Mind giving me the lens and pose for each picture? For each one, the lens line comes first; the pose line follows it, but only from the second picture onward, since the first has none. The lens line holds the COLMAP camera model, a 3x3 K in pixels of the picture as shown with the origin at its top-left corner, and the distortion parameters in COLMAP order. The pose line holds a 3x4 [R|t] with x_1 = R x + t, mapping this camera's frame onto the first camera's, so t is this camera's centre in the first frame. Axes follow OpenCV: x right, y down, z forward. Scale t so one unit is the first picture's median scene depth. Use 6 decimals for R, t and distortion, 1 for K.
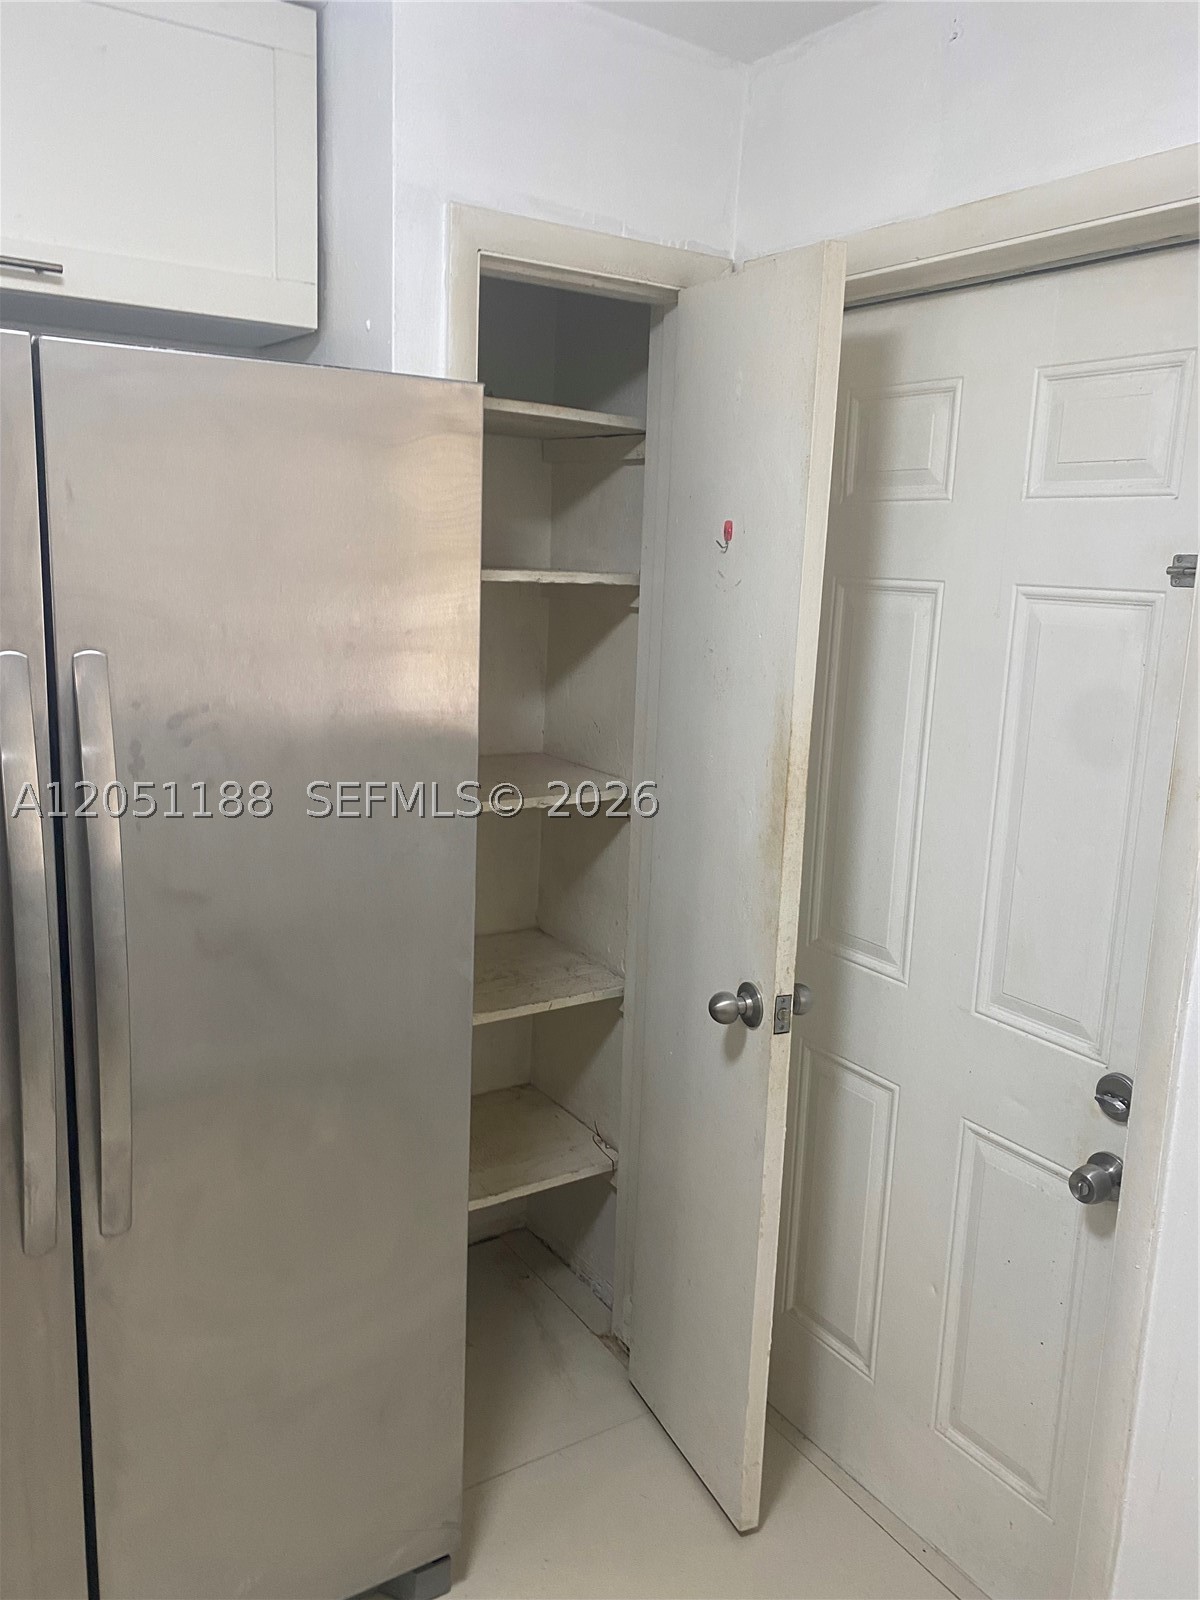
lens RADIAL K [[1224.2, 0, 568.5], [0, 1224.2, 791.4], [0, 0, 1]] dist [-0.002170, -0.002559]
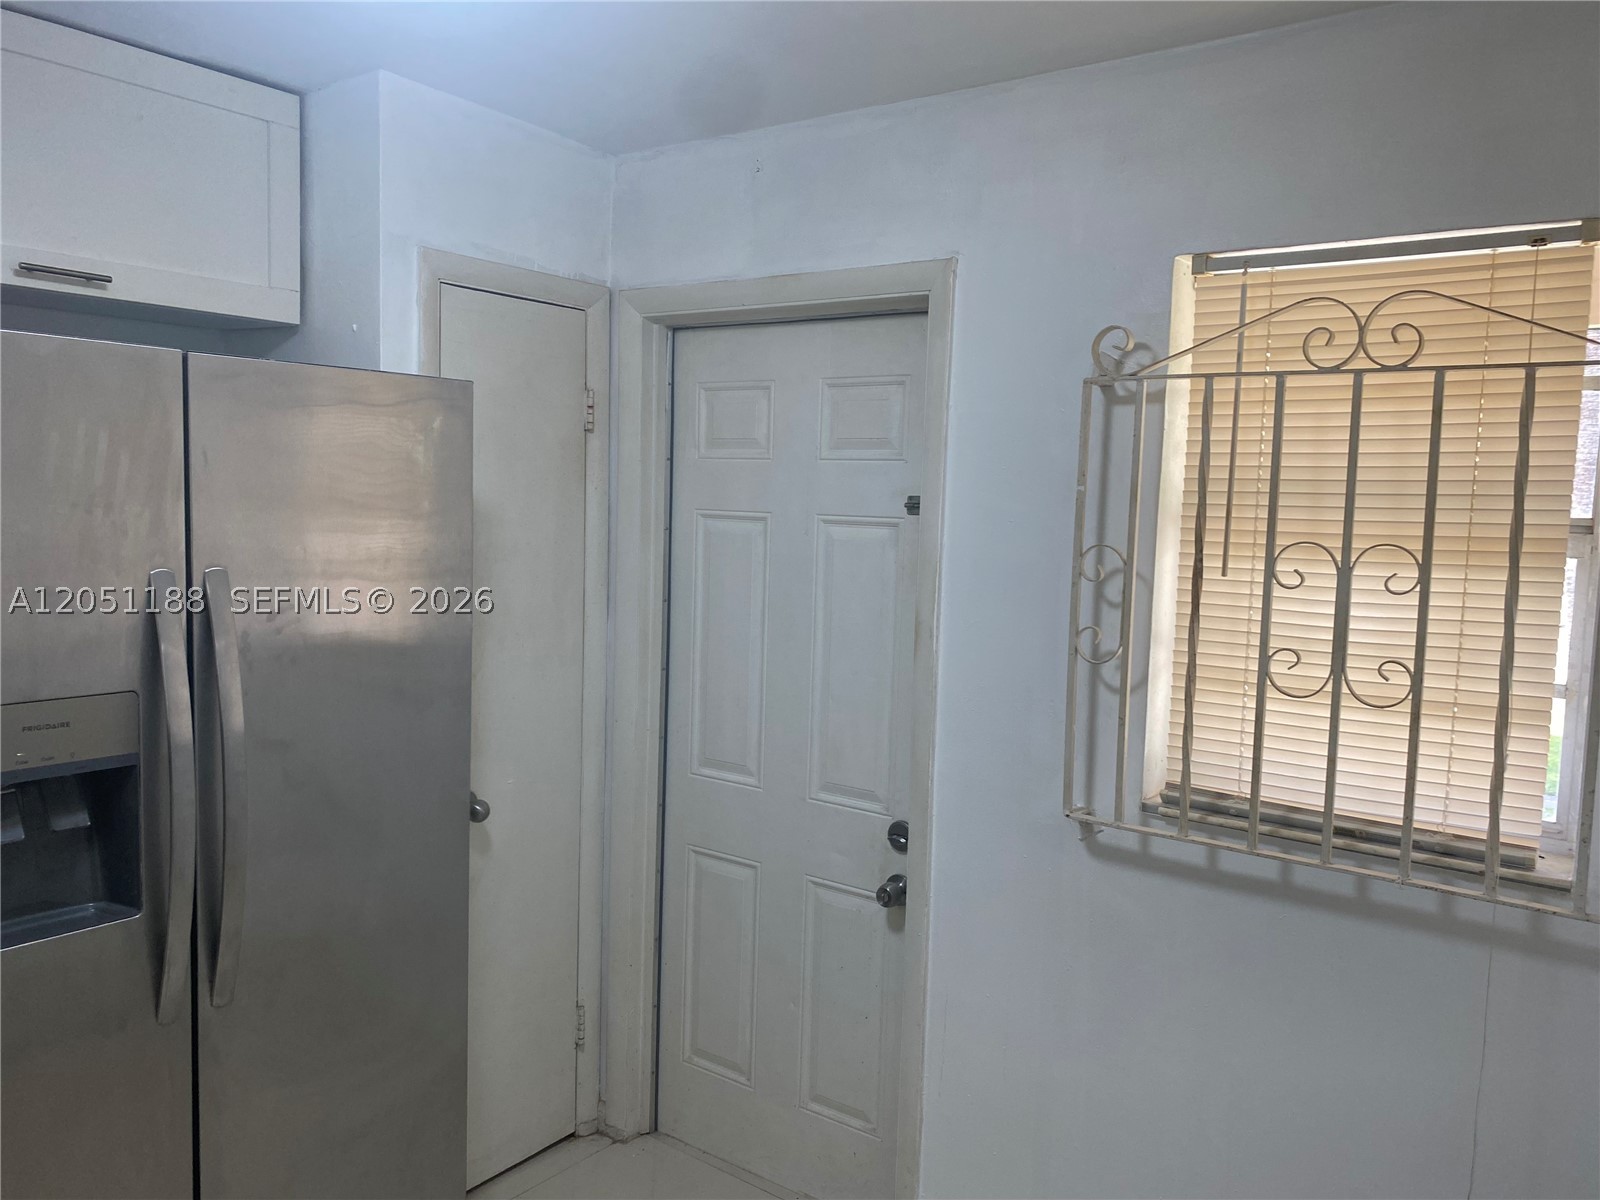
lens RADIAL K [[1204.9, 0, 798.0], [0, 1204.9, 598.9], [0, 0, 1]] dist [0.002897, -0.122888]
pose [[0.935427, -0.032798, 0.351995, -0.200639], [0.065812, 0.994438, -0.082235, 0.062548], [-0.347340, 0.100090, 0.932383, -0.410183]]
